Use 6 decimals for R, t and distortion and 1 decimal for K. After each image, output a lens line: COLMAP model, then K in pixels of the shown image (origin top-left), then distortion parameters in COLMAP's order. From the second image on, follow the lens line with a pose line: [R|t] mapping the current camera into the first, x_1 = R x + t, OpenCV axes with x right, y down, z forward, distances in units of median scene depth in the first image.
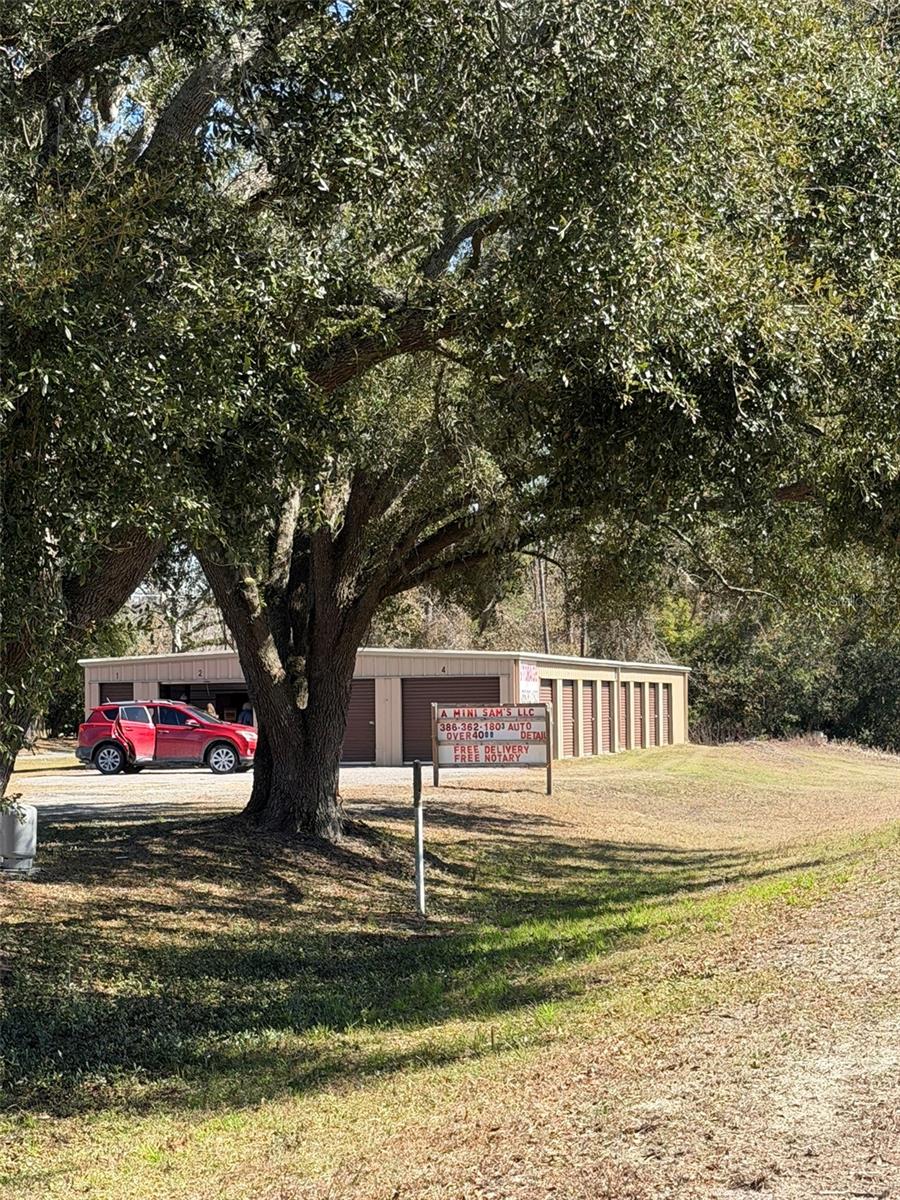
lens RADIAL K [[2517.7, 0, 450.1], [0, 2517.7, 600.0], [0, 0, 1]] dist [-0.011470, 0.000000]
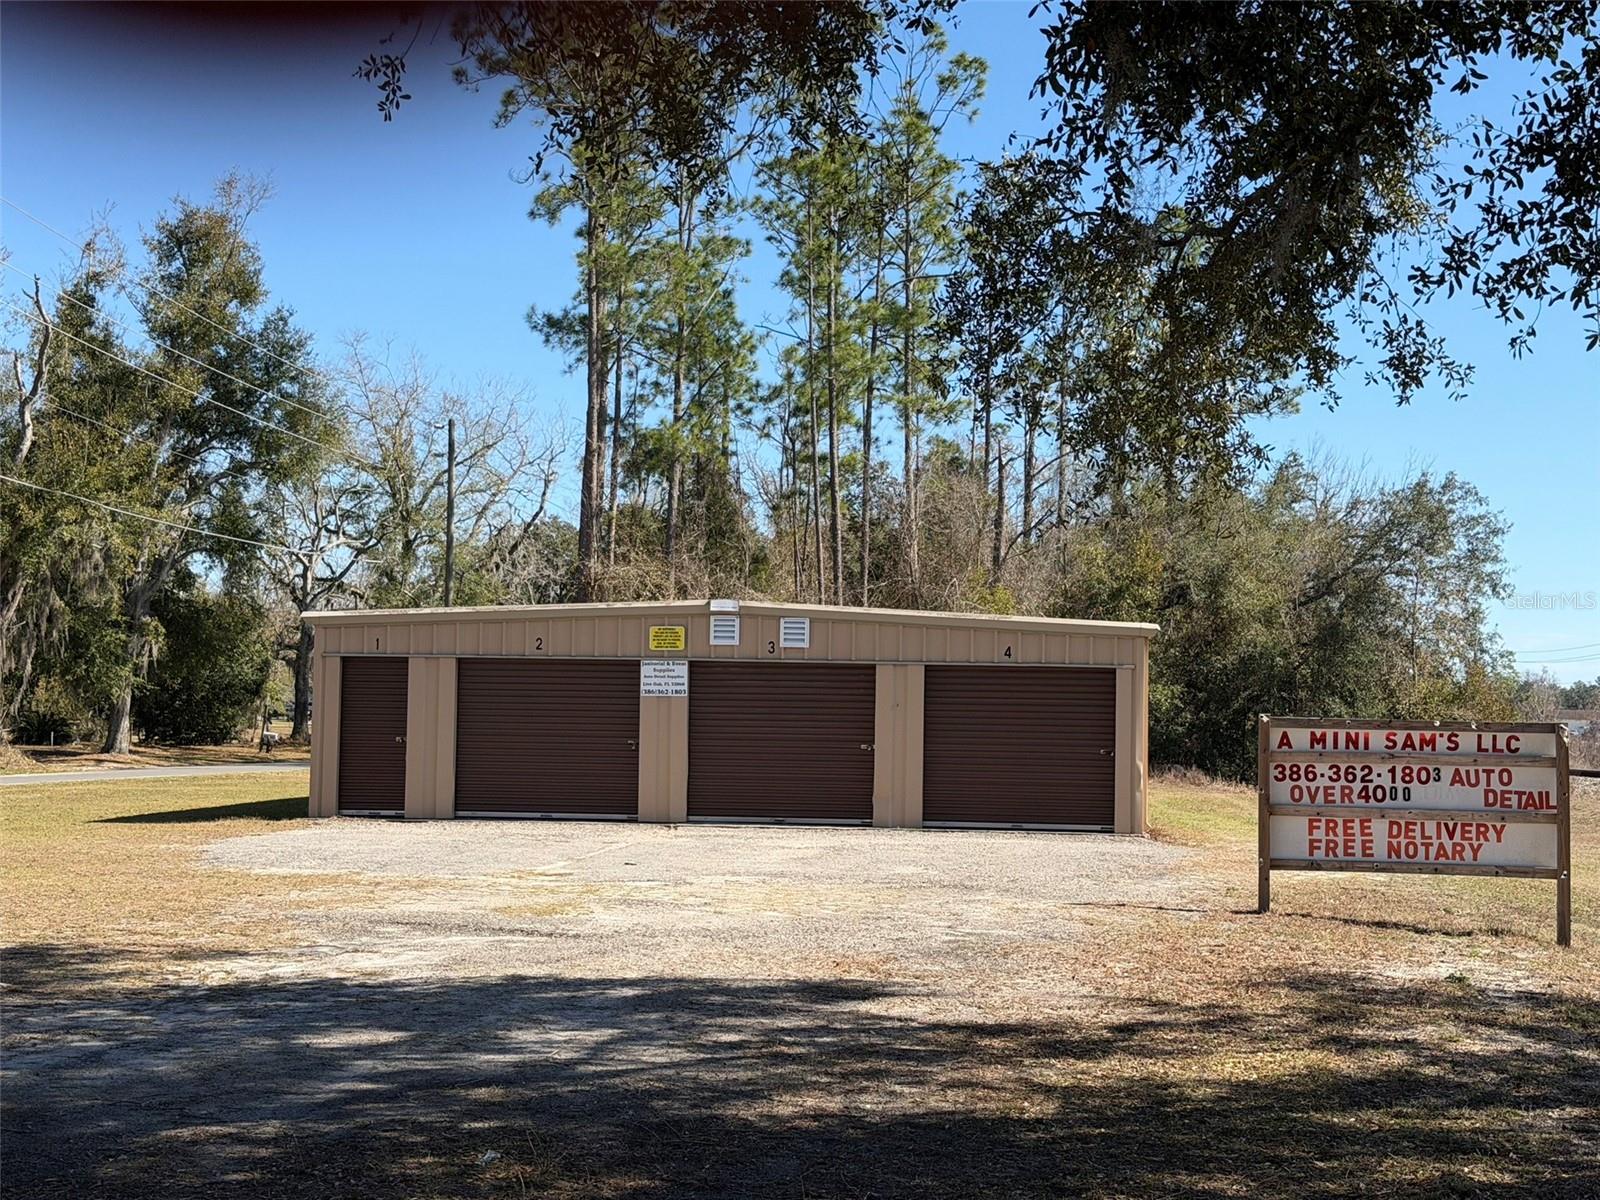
lens RADIAL K [[2338.1, 0, 801.0], [0, 2338.1, 599.6], [0, 0, 1]] dist [0.018626, 0.000000]
pose [[0.989261, 0.039324, 0.140769, -0.140079], [-0.037650, 0.999185, -0.014534, 0.030403], [-0.141226, 0.009078, 0.989936, 0.624971]]
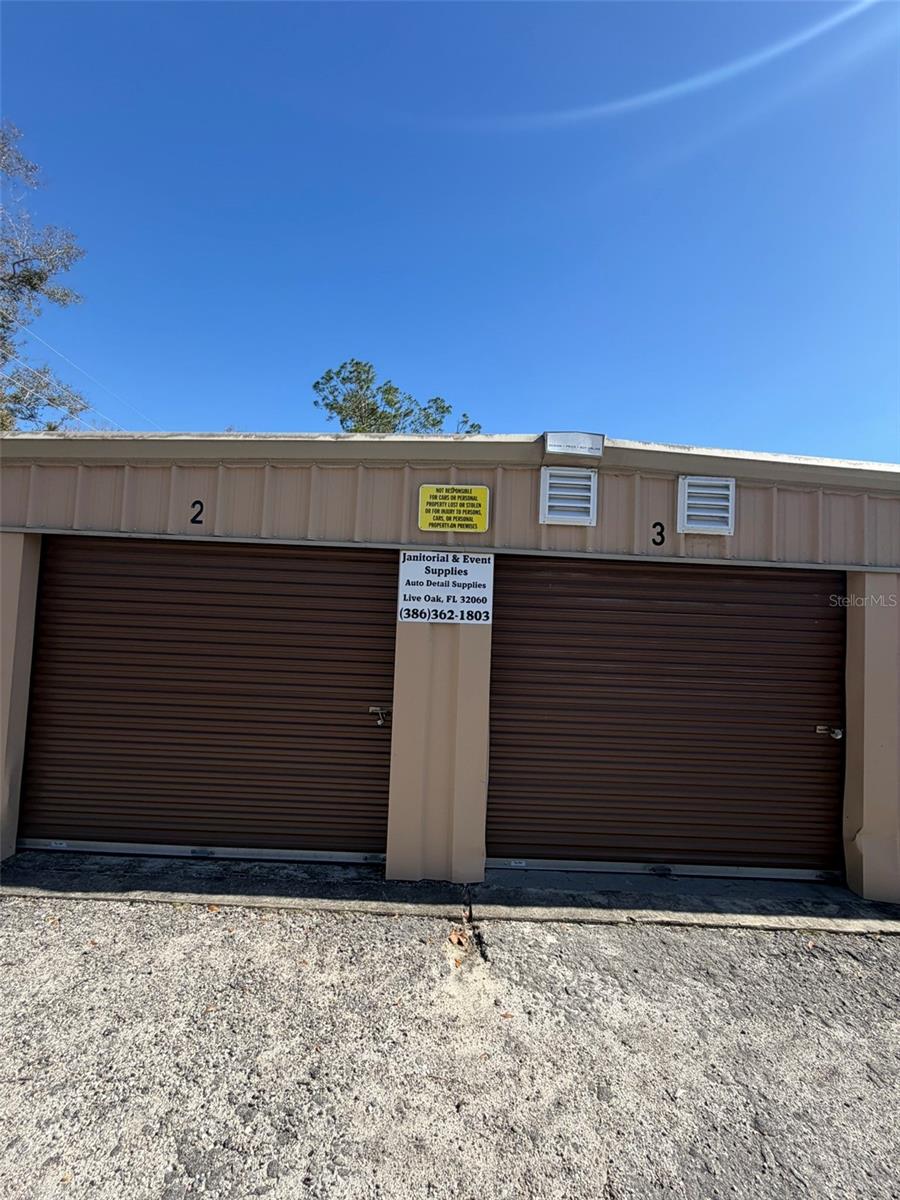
lens RADIAL K [[482.9, 0, 447.4], [0, 482.9, 601.0], [0, 0, 1]] dist [0.001914, -0.000057]
pose [[0.970242, 0.068625, 0.232210, -0.103420], [-0.069030, 0.997594, -0.006393, 0.045455], [-0.232090, -0.009827, 0.972645, 1.168666]]
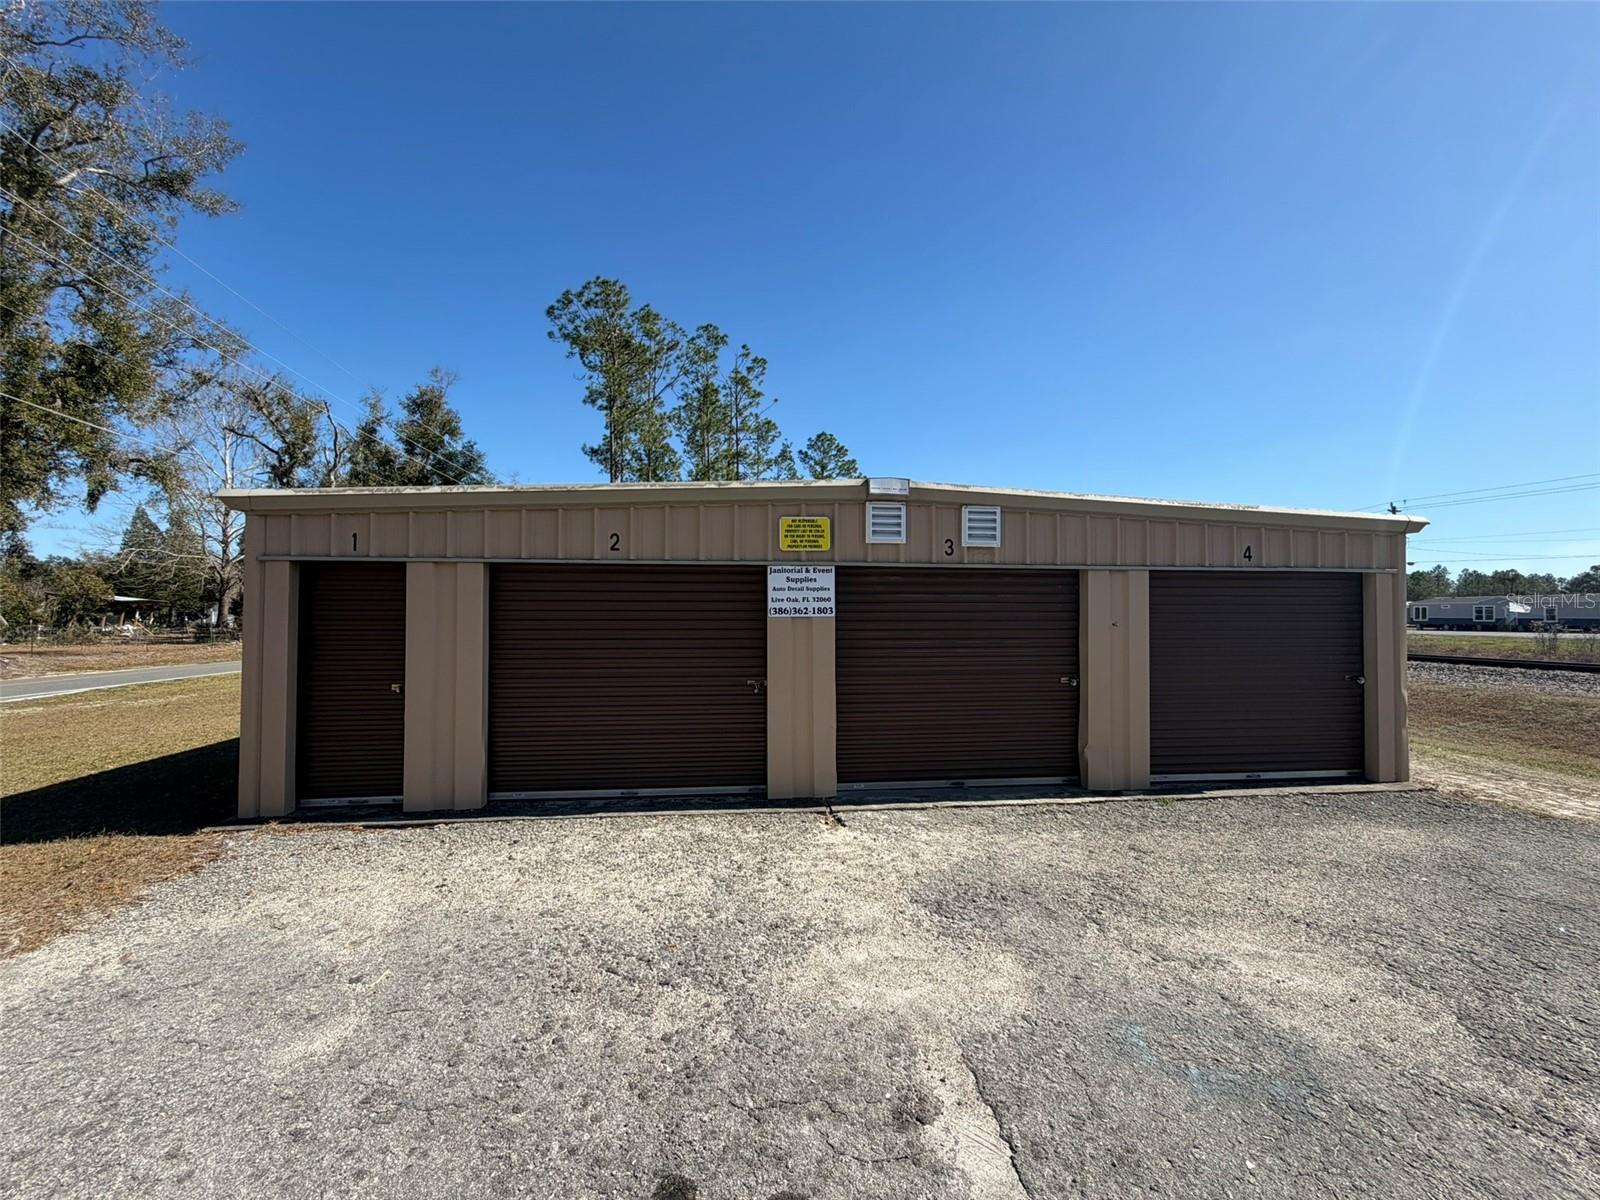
lens RADIAL K [[643.8, 0, 788.8], [0, 643.8, 609.2], [0, 0, 1]] dist [0.001914, -0.000057]
pose [[0.944277, 0.021077, 0.328476, -0.129474], [-0.031214, 0.999184, 0.025620, 0.043609], [-0.327668, -0.034445, 0.944165, 1.120598]]
